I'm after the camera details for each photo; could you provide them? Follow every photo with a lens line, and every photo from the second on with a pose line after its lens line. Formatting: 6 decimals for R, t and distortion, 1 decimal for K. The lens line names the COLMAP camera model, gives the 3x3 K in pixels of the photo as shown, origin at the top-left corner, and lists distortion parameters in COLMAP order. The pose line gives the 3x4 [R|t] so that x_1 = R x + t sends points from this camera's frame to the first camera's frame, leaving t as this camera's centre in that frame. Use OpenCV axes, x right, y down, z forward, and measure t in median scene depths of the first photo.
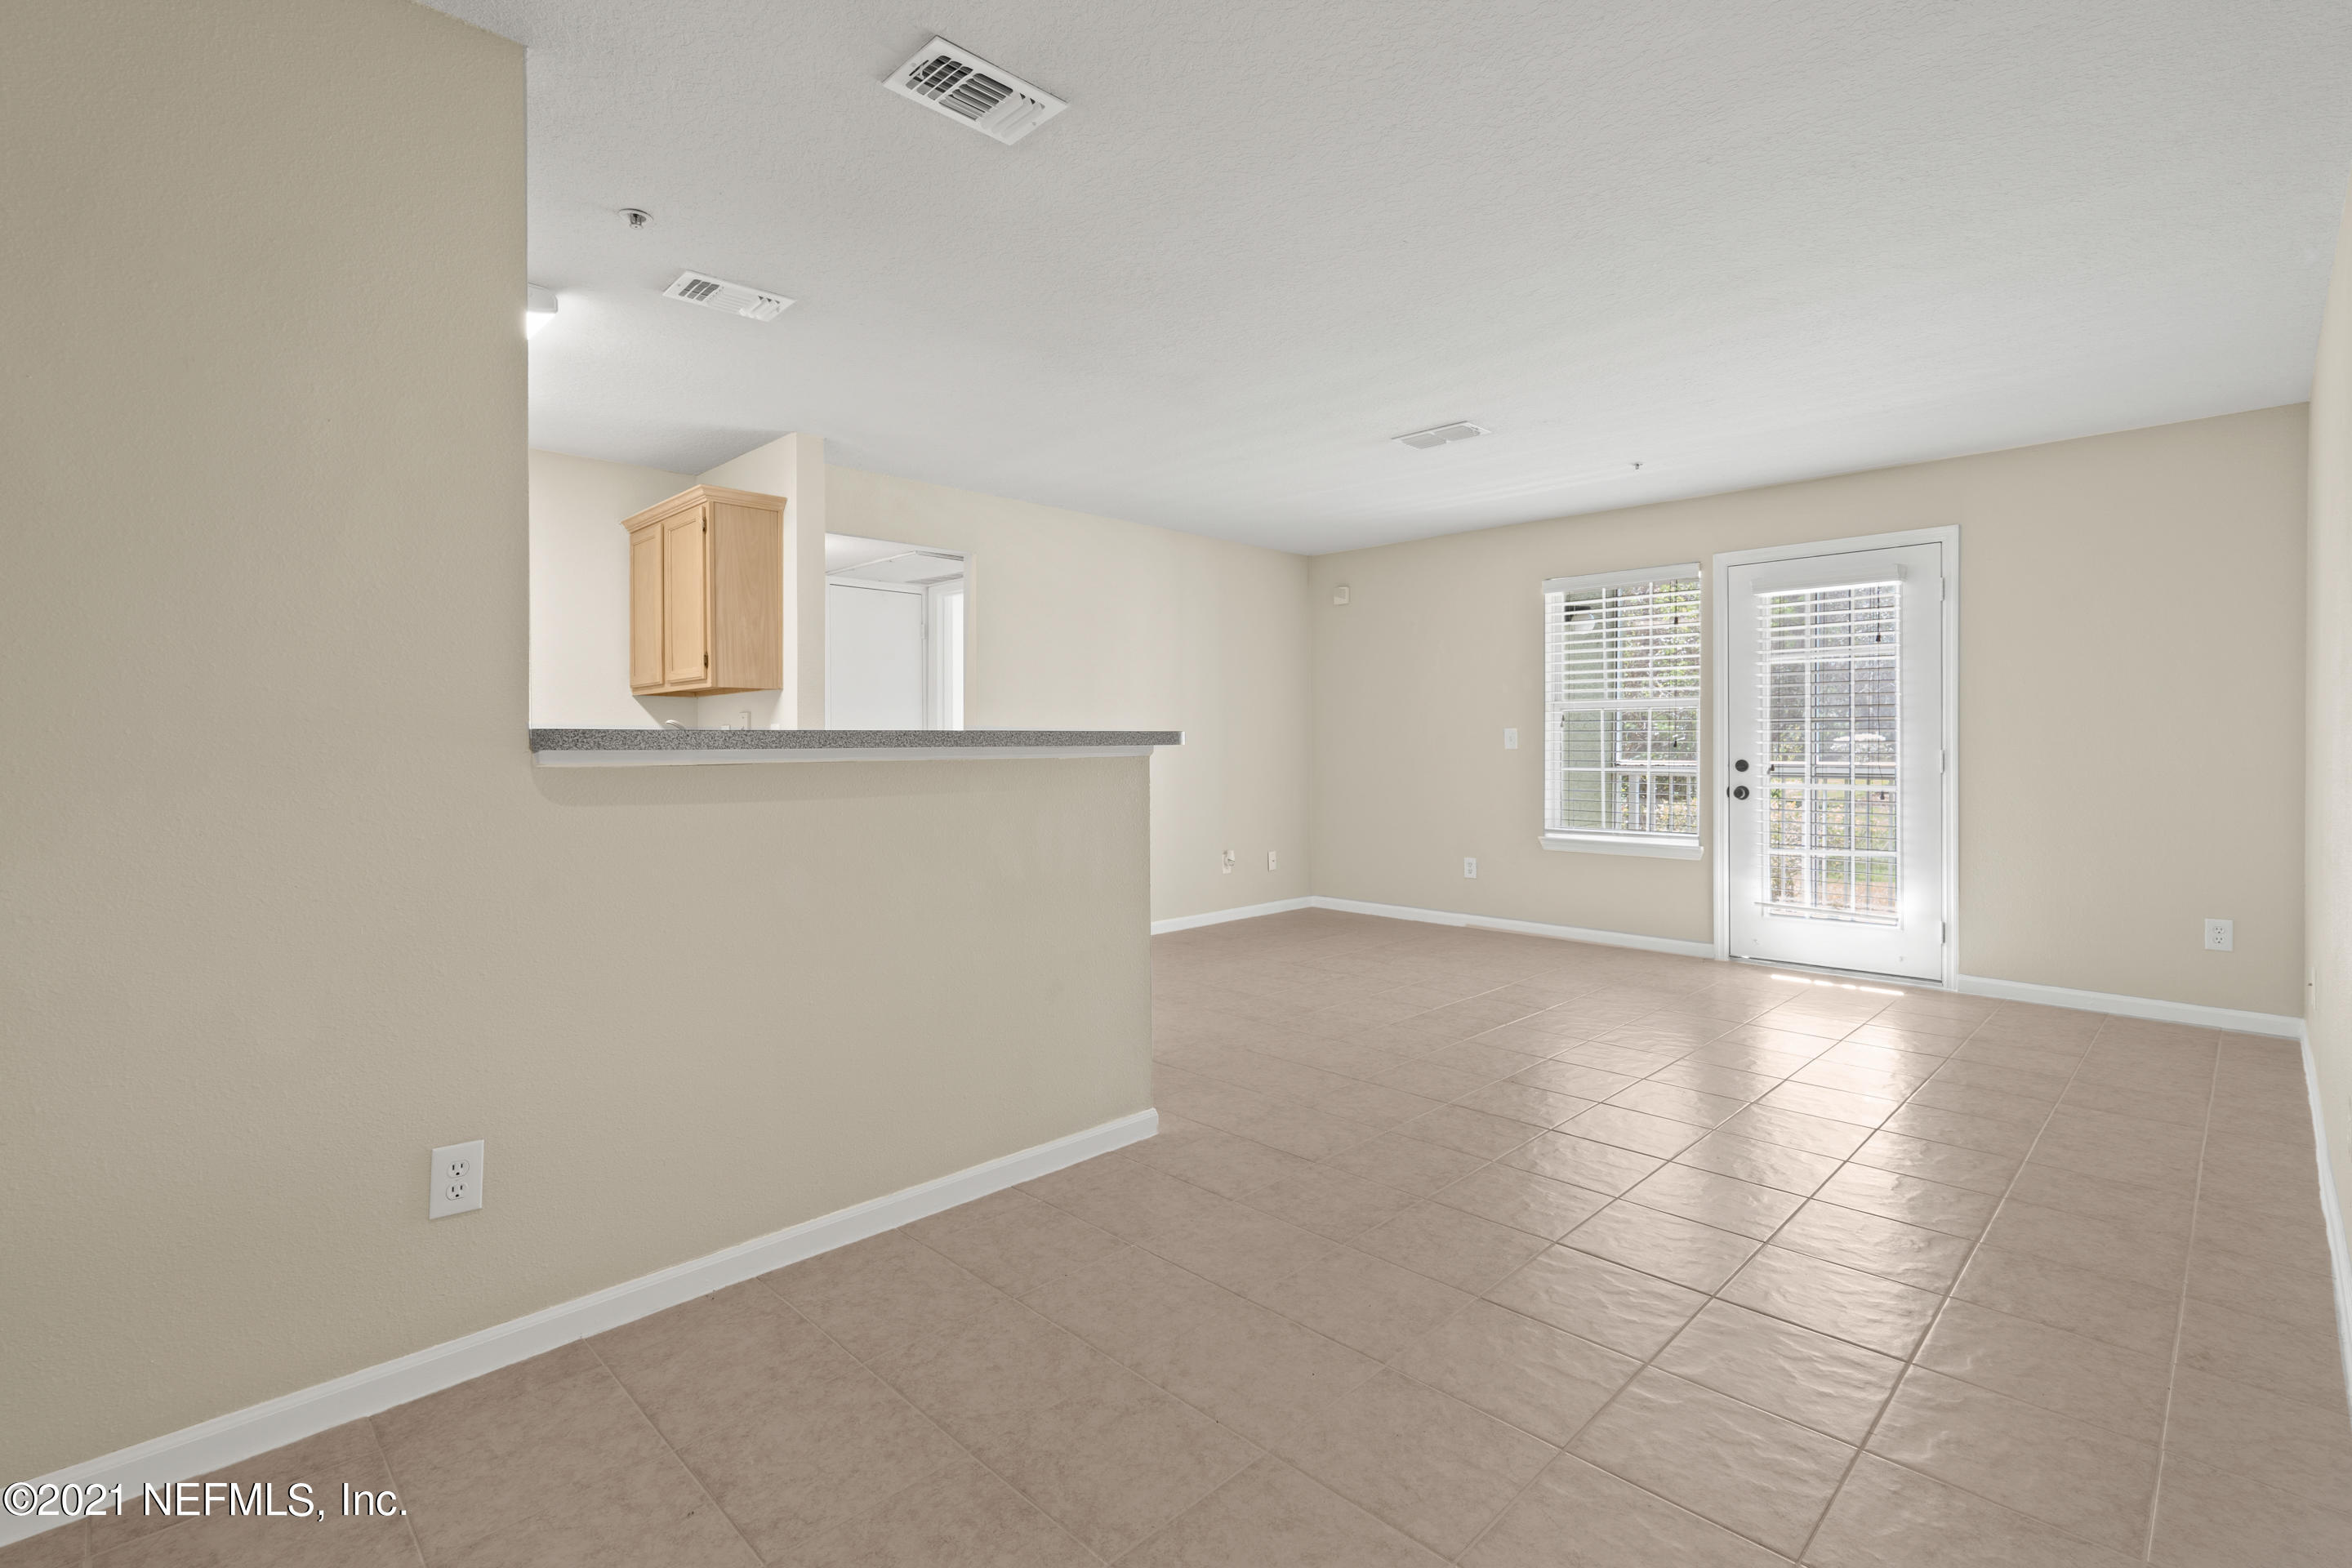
lens RADIAL K [[1076.5, 0, 1173.1], [0, 1076.5, 772.0], [0, 0, 1]] dist [-0.006635, 0.003120]
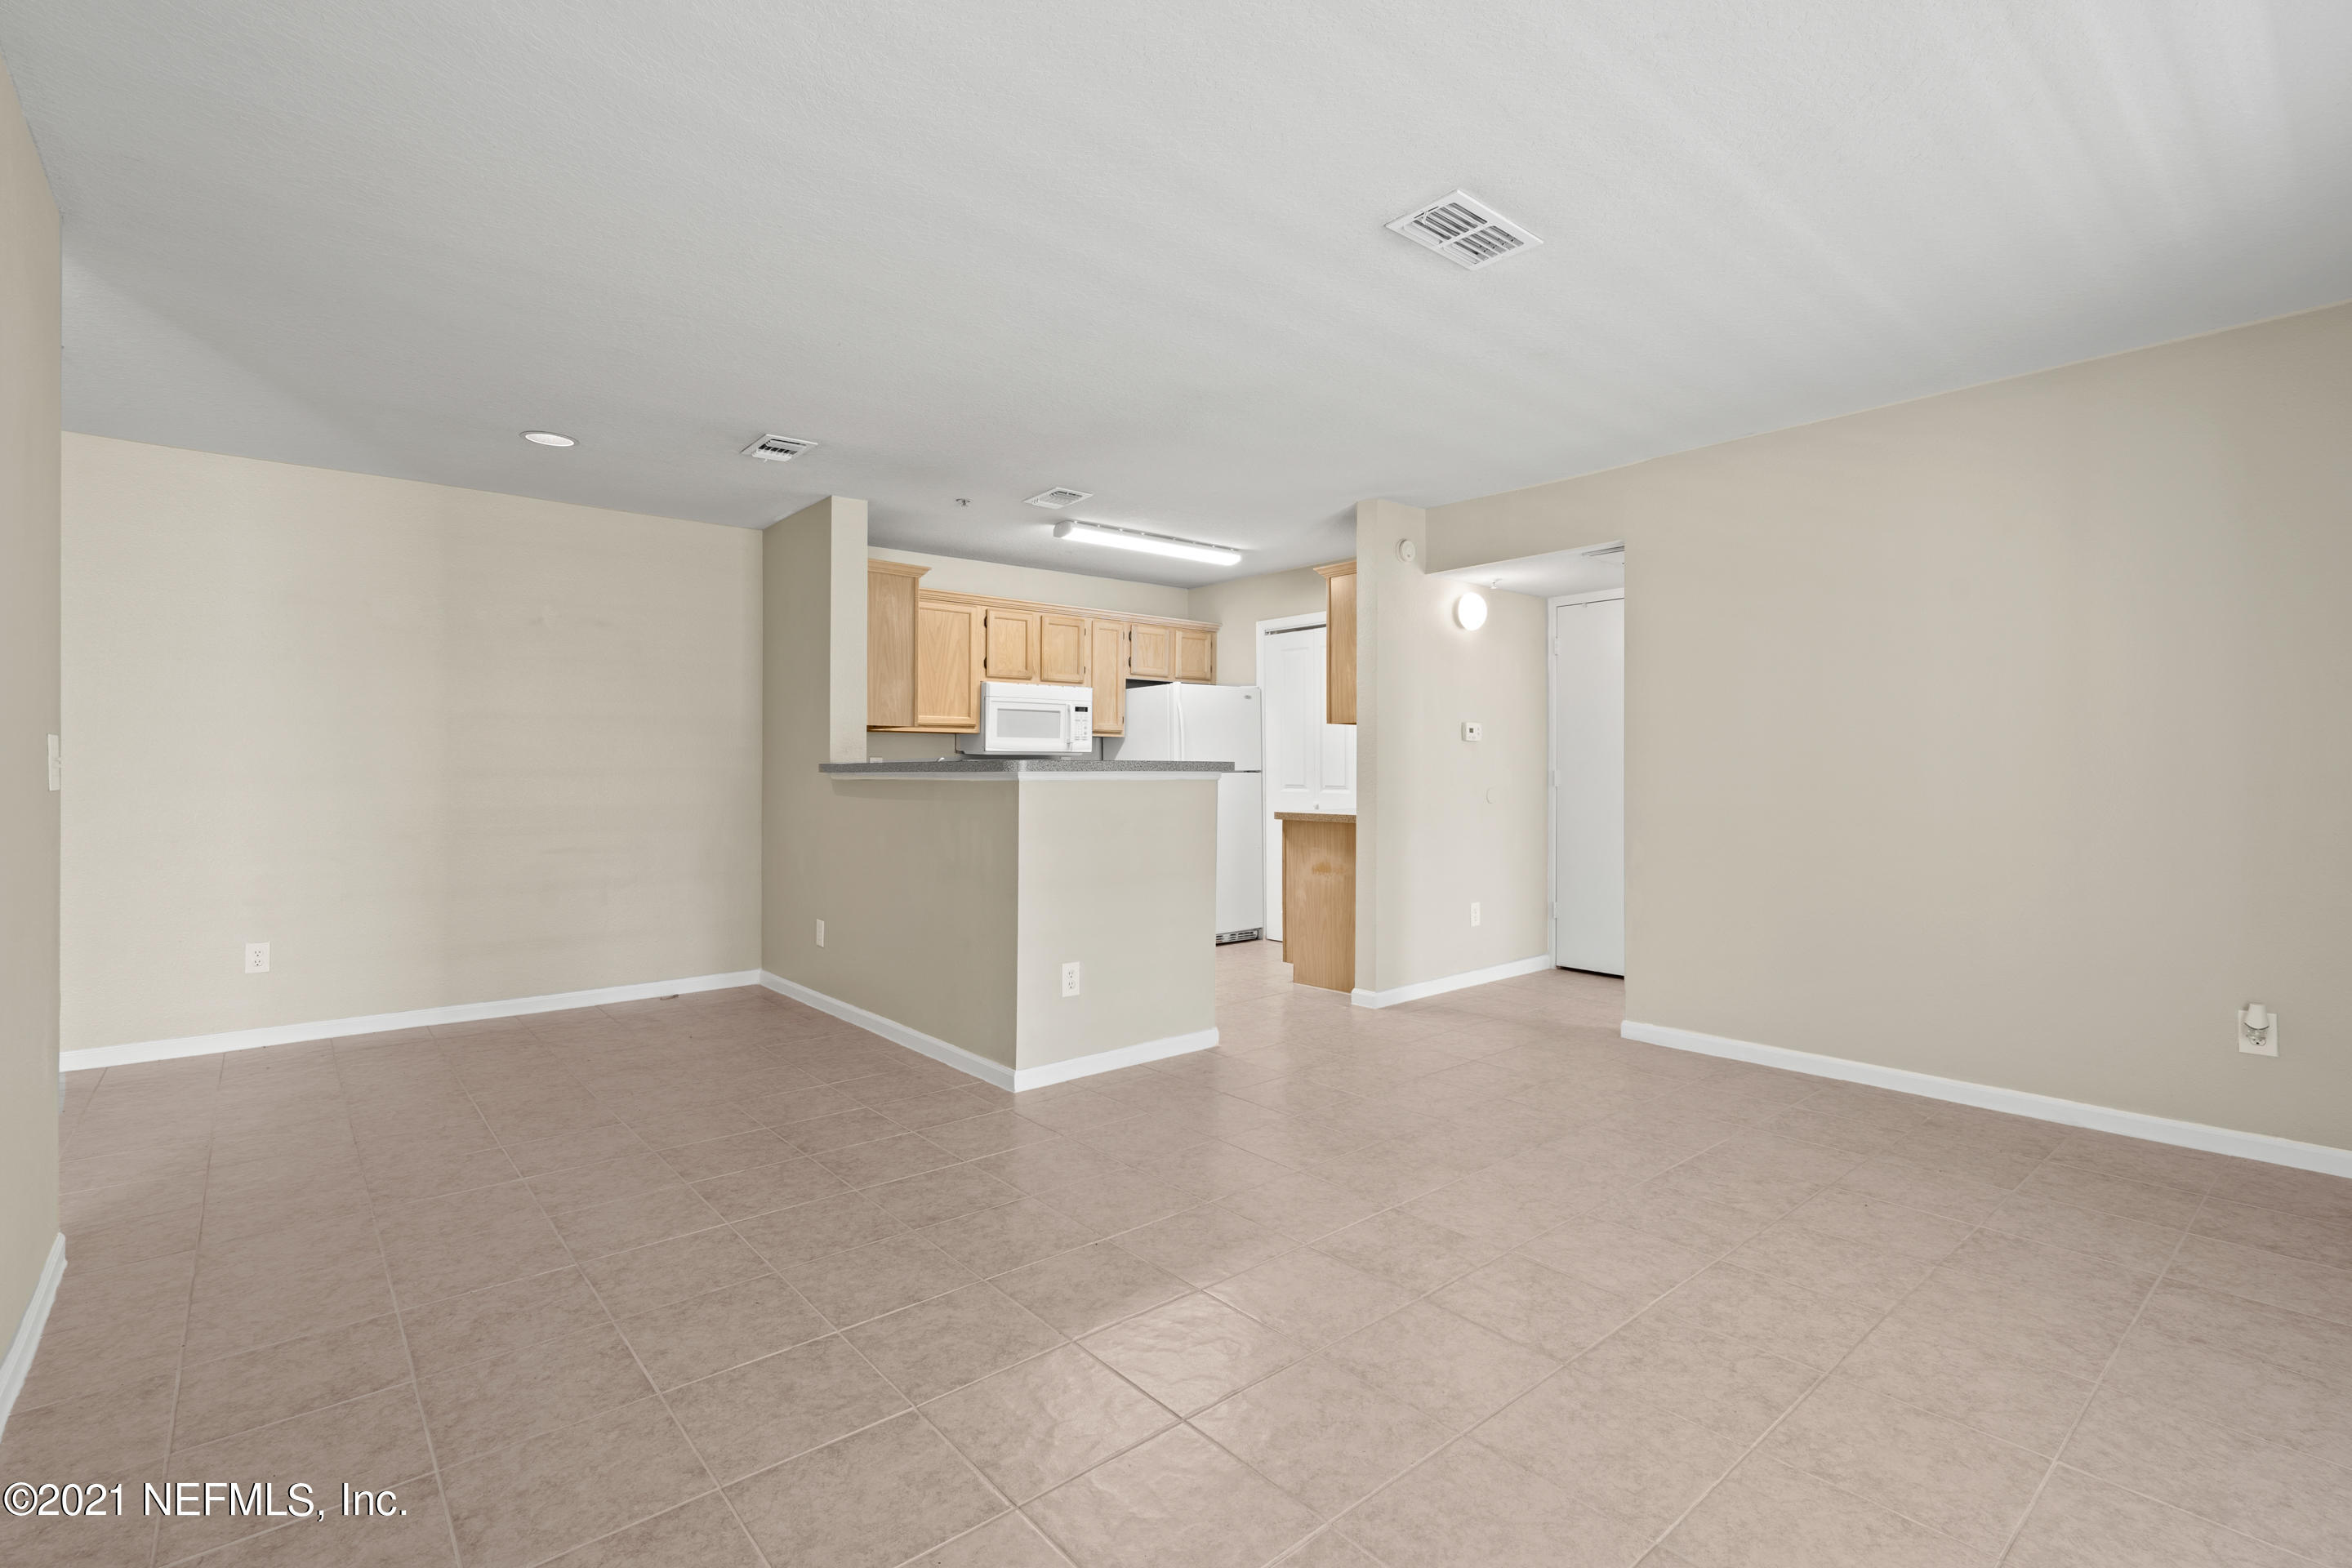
lens RADIAL K [[1076.5, 0, 1165.9], [0, 1076.5, 769.5], [0, 0, 1]] dist [-0.006635, 0.003120]
pose [[-0.082384, 0.003052, -0.996596, 0.849024], [-0.024628, 0.999684, 0.005097, -0.026852], [0.996296, 0.024964, -0.082283, 0.910720]]
